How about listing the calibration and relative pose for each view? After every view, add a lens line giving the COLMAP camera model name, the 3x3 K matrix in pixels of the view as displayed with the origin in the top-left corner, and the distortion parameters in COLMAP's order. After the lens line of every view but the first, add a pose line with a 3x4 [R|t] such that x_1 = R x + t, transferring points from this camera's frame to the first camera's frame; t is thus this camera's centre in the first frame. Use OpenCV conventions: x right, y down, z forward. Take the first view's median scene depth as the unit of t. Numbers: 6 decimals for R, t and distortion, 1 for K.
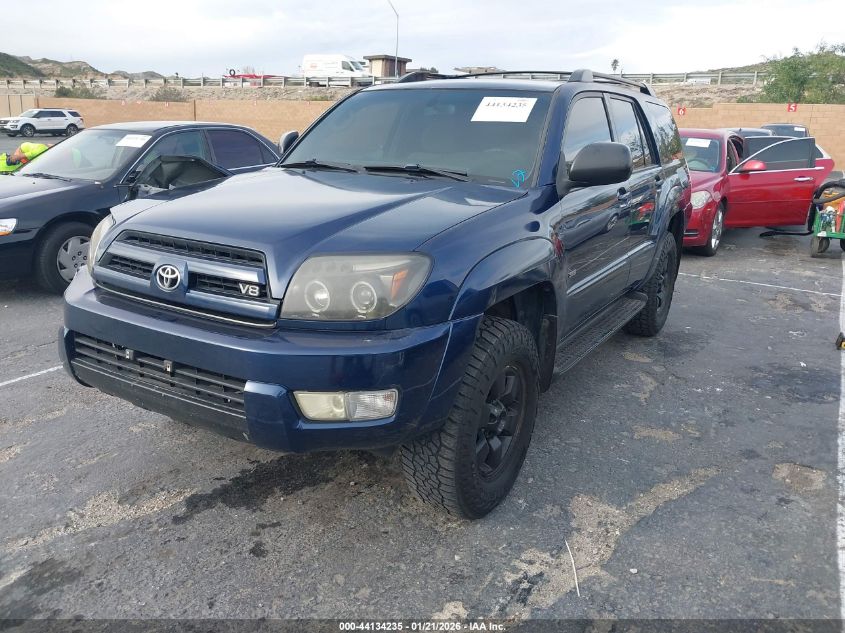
lens RADIAL K [[694.6, 0, 437.1], [0, 694.6, 315.5], [0, 0, 1]] dist [0.012443, 0.009049]
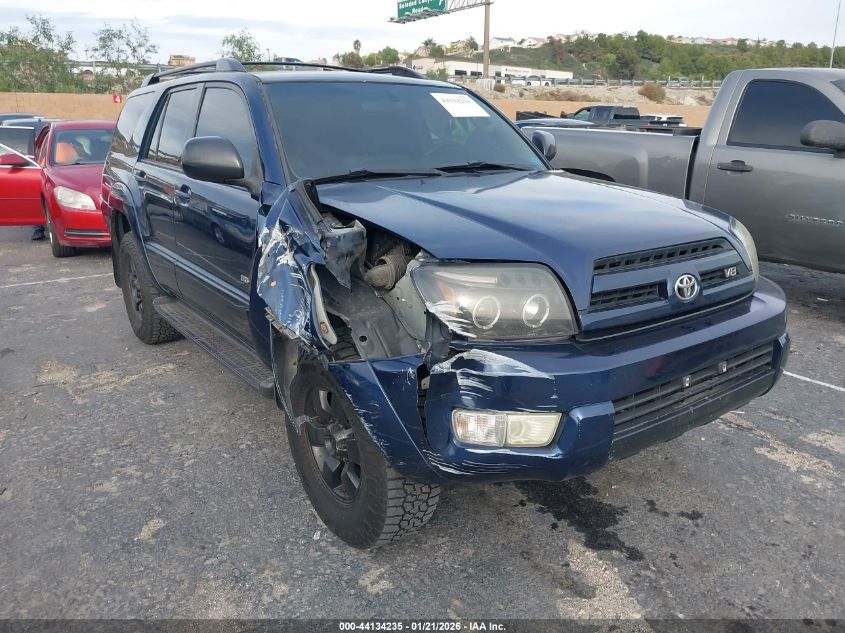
lens RADIAL K [[694.6, 0, 437.1], [0, 694.6, 315.5], [0, 0, 1]] dist [0.012443, 0.009049]
pose [[0.354359, -0.281803, 0.891637, -1.043945], [0.261512, 0.945330, 0.194841, -0.223699], [-0.897798, 0.164130, 0.408681, 0.701970]]
